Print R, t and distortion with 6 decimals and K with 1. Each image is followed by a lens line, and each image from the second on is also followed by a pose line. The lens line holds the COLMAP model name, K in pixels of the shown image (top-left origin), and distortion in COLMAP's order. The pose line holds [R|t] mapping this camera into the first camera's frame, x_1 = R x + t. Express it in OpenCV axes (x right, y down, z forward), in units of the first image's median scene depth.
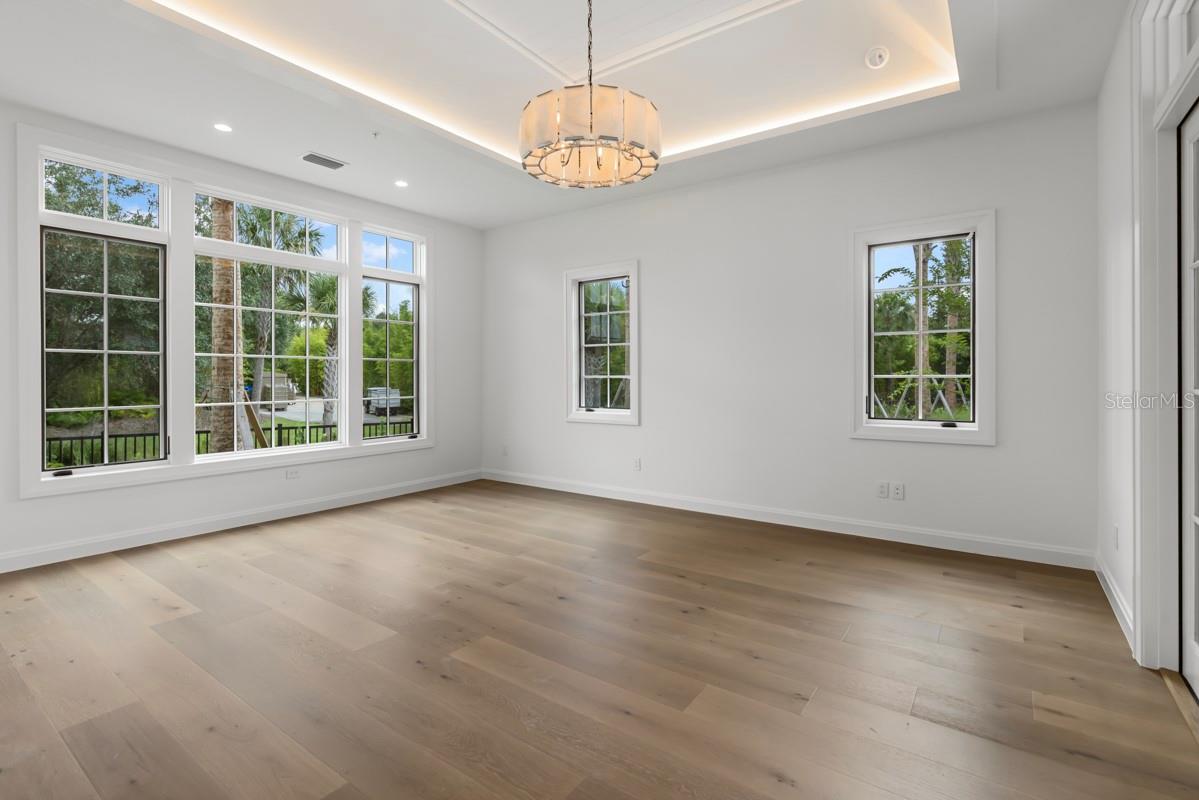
lens RADIAL K [[568.4, 0, 600.5], [0, 568.4, 391.9], [0, 0, 1]] dist [-0.002532, 0.001572]
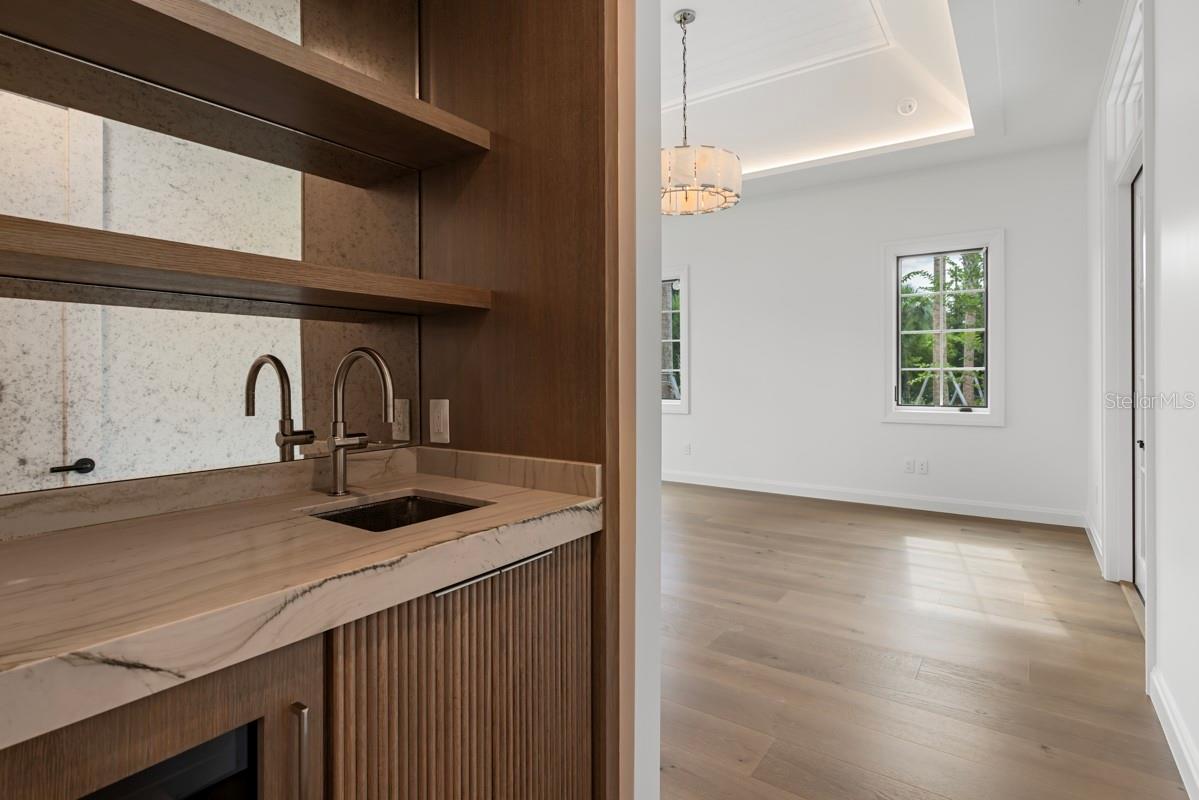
lens RADIAL K [[612.2, 0, 596.9], [0, 612.2, 390.6], [0, 0, 1]] dist [-0.000124, -0.000457]
pose [[0.999977, 0.000294, 0.006822, -0.147908], [-0.000290, 1.000000, -0.000663, 0.017213], [-0.006822, 0.000661, 0.999977, -0.244279]]
